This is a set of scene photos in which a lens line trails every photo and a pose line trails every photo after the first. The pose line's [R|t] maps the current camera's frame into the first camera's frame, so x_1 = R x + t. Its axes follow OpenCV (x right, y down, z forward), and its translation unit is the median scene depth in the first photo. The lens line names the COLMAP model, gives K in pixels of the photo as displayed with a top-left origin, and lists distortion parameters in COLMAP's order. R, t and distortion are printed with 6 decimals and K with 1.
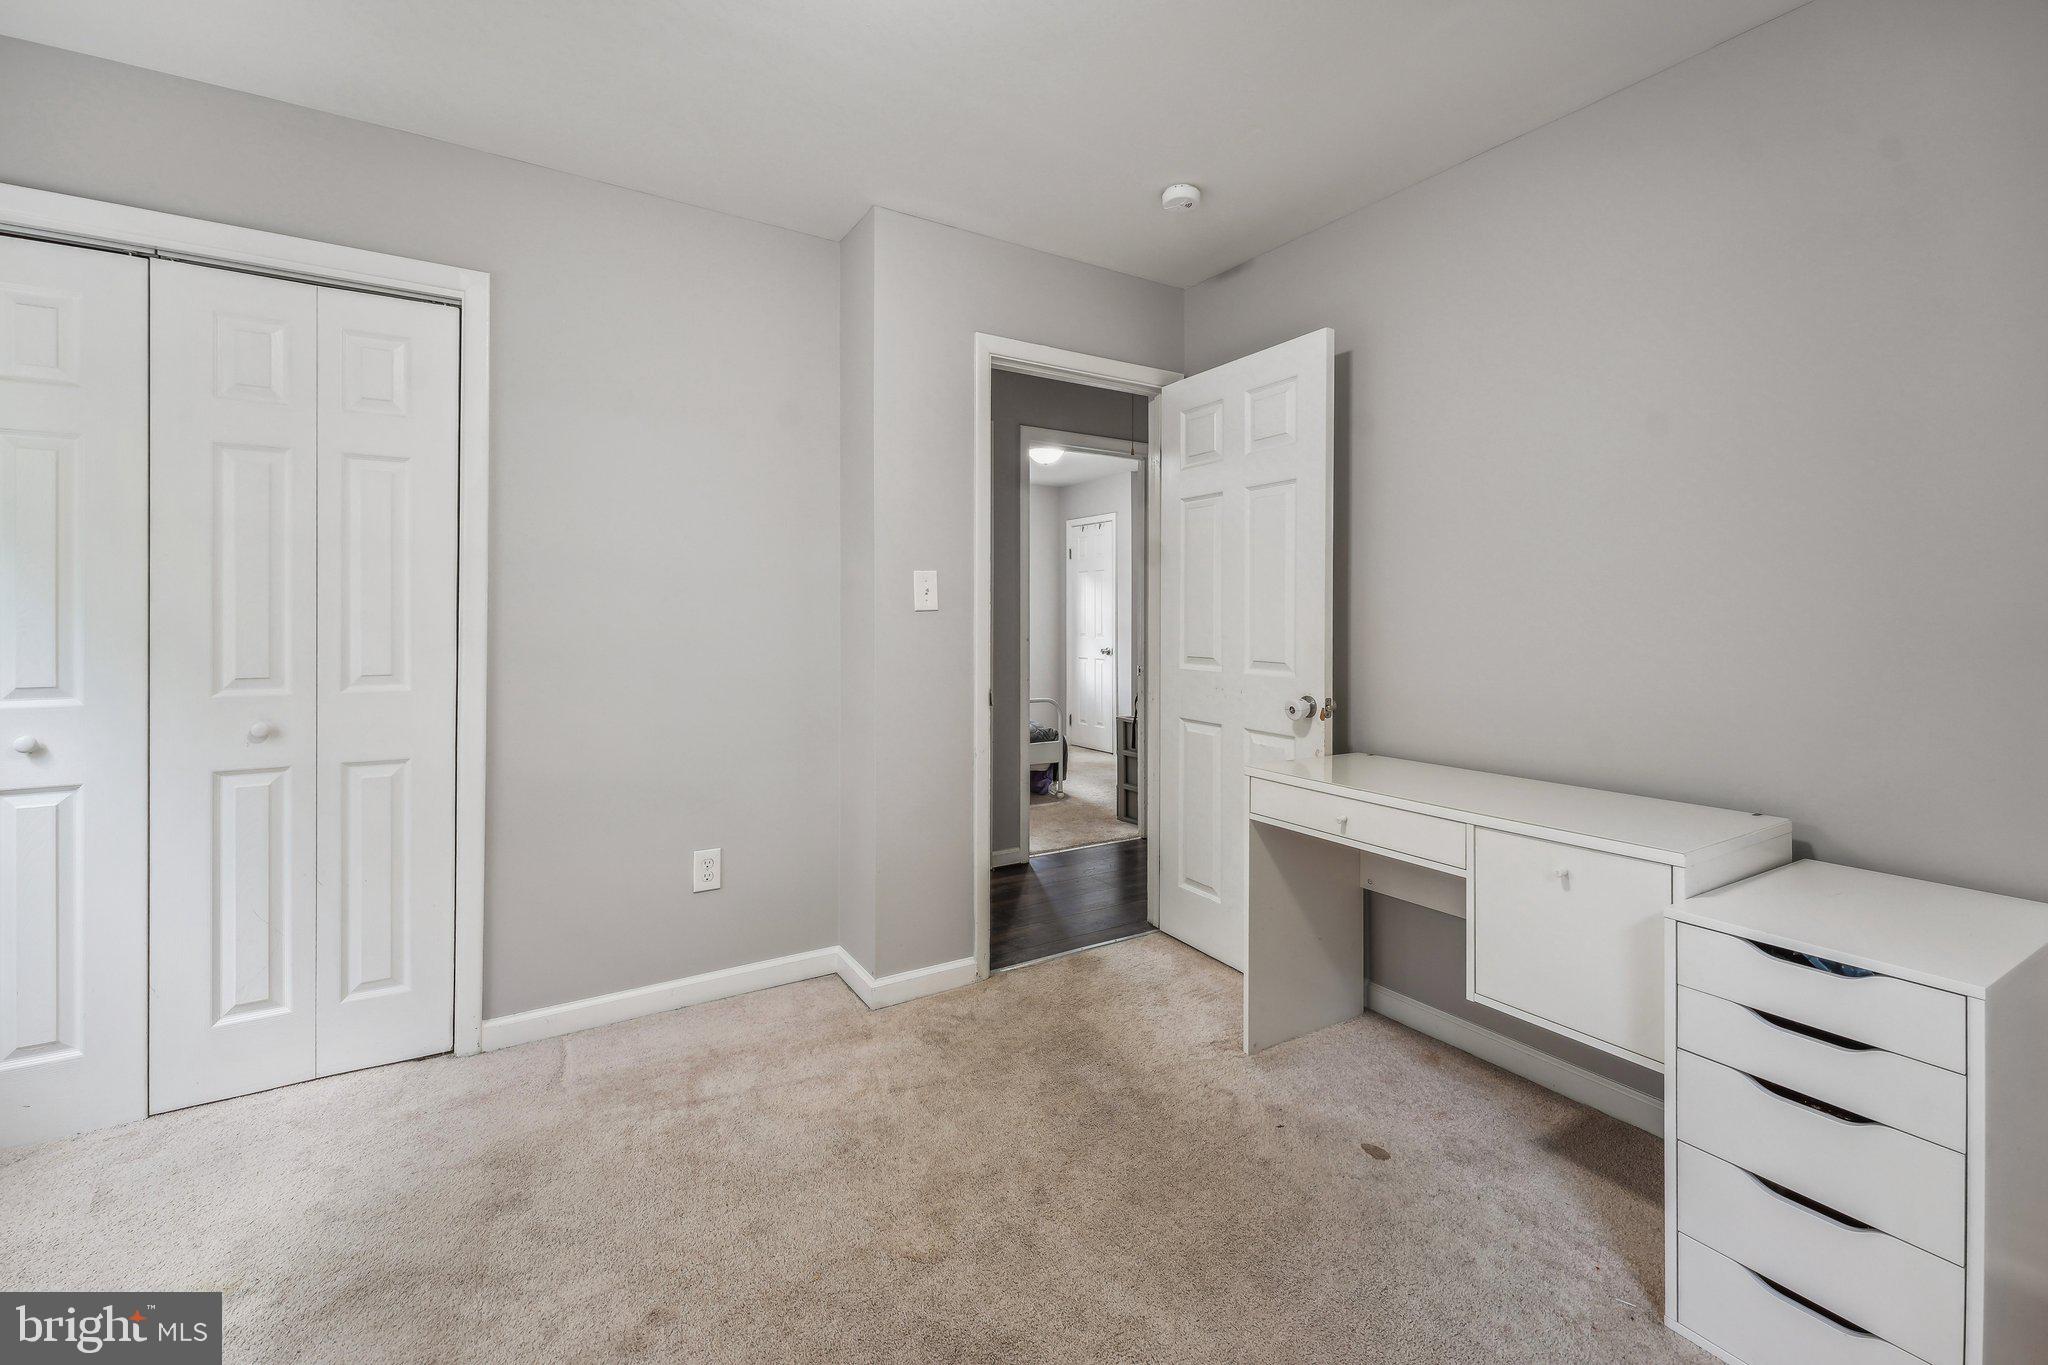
lens RADIAL K [[860.5, 0, 1031.9], [0, 860.5, 626.1], [0, 0, 1]] dist [0.000678, -0.000159]
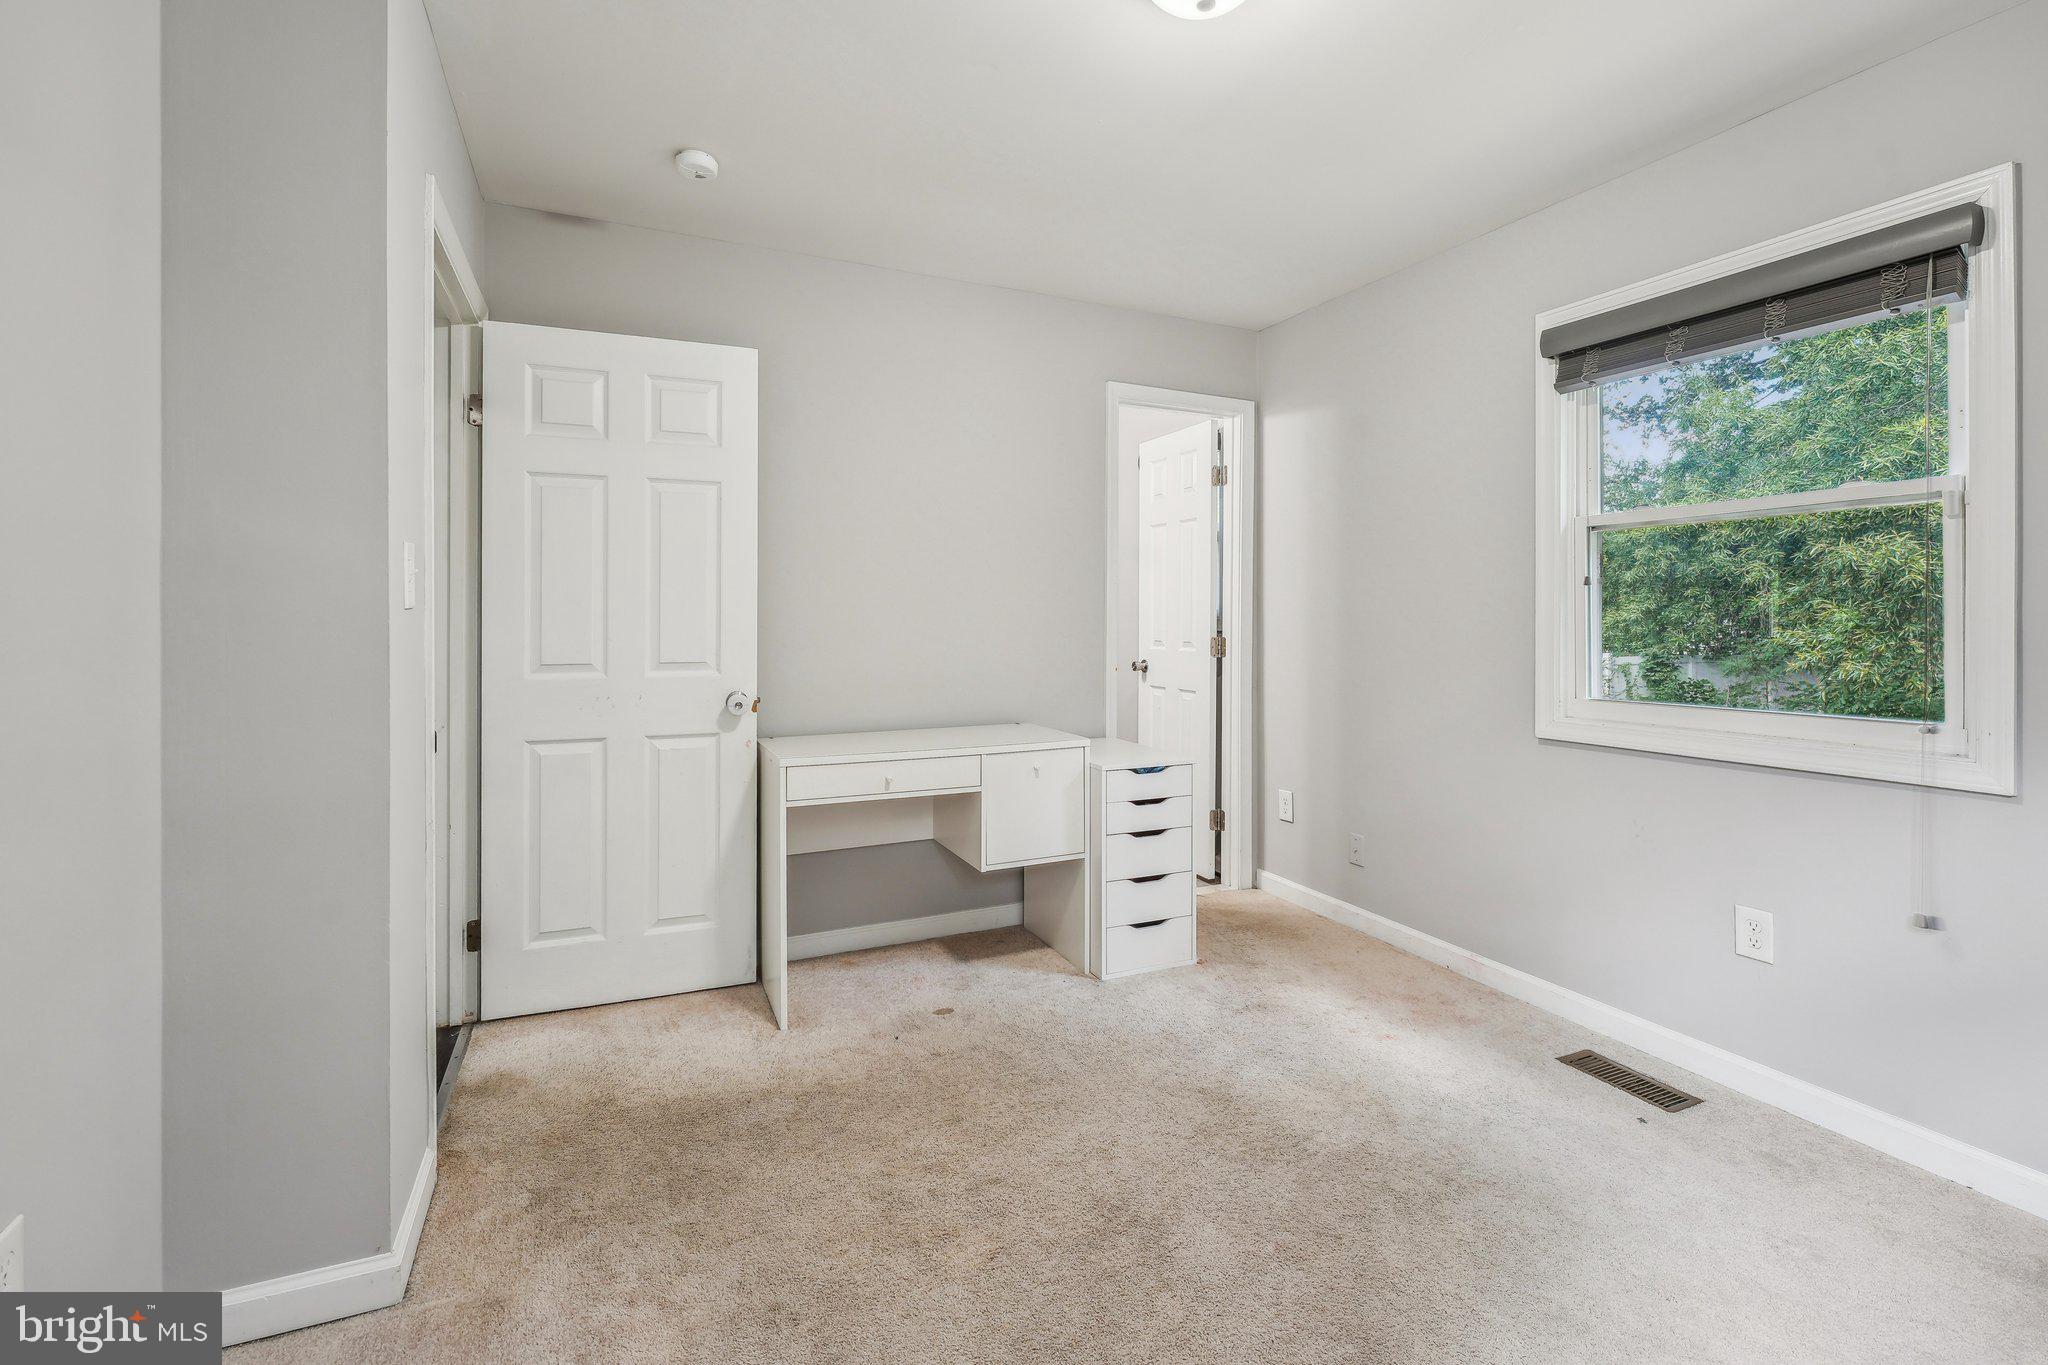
lens RADIAL K [[883.5, 0, 1023.9], [0, 883.5, 632.4], [0, 0, 1]] dist [-0.001189, 0.000035]
pose [[0.131896, -0.017998, 0.991100, -0.808338], [0.011415, 0.999796, 0.016637, -0.005957], [-0.991198, 0.009119, 0.132074, 0.582677]]
